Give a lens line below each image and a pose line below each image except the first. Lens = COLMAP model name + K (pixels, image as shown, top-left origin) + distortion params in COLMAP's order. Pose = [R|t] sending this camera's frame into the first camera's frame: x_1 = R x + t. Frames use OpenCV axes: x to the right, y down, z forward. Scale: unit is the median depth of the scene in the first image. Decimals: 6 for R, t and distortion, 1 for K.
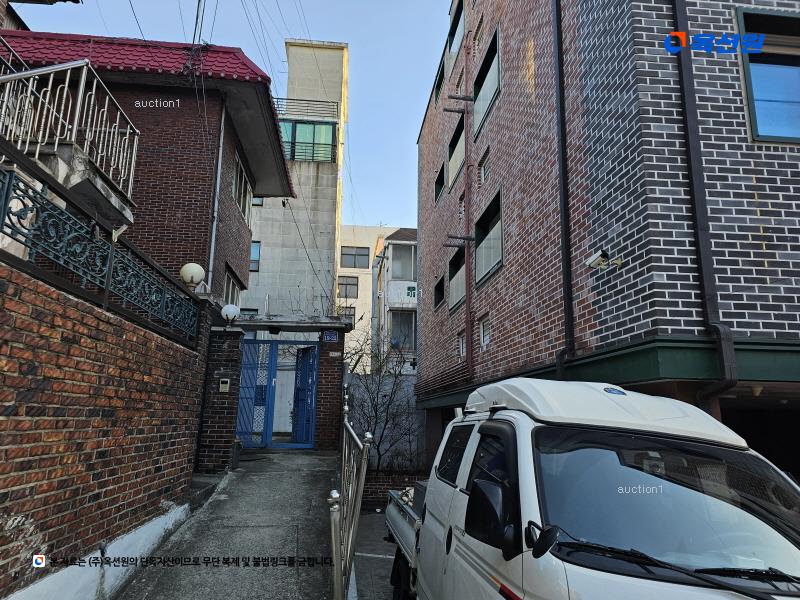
lens RADIAL K [[528.2, 0, 387.7], [0, 528.2, 313.6], [0, 0, 1]] dist [0.057930, -0.038183]
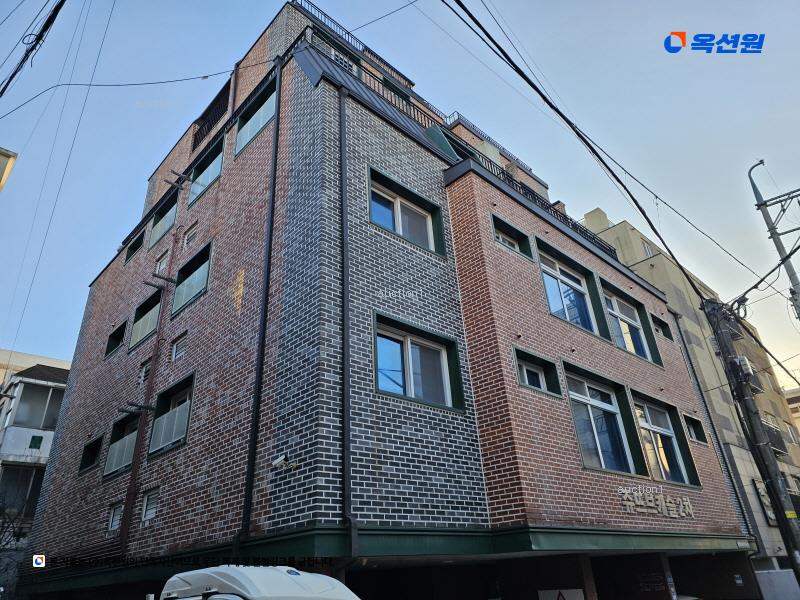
lens RADIAL K [[528.2, 0, 400.7], [0, 528.2, 302.5], [0, 0, 1]] dist [0.057930, -0.038183]
pose [[0.771181, 0.244544, 0.587774, -0.269966], [-0.062385, 0.947864, -0.312509, -0.080220], [-0.633552, 0.204332, 0.746230, -0.296719]]
